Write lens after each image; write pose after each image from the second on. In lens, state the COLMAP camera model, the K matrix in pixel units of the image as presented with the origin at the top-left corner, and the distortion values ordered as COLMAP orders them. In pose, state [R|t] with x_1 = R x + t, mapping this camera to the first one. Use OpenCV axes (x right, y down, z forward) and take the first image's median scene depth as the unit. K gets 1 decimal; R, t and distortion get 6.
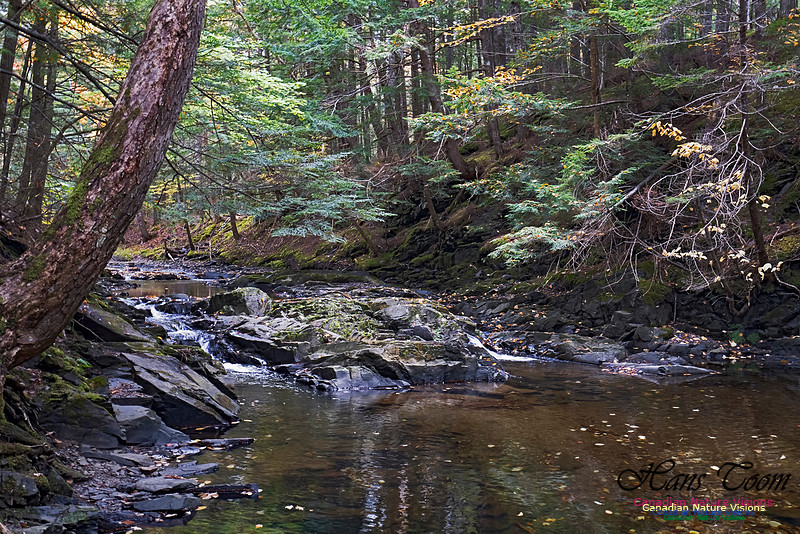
lens RADIAL K [[786.7, 0, 389.8], [0, 786.7, 259.1], [0, 0, 1]] dist [0.088263, 0.000000]
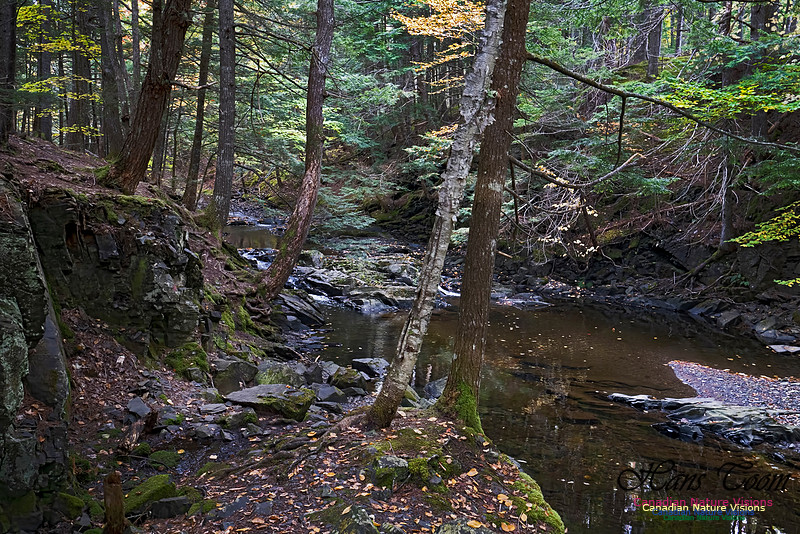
lens RADIAL K [[765.7, 0, 391.6], [0, 765.7, 267.0], [0, 0, 1]] dist [0.086028, 0.000000]
pose [[0.999636, 0.023868, -0.012570, 0.025838], [-0.022155, 0.992258, 0.122200, -0.166166], [0.015390, -0.121877, 0.992426, -0.845822]]
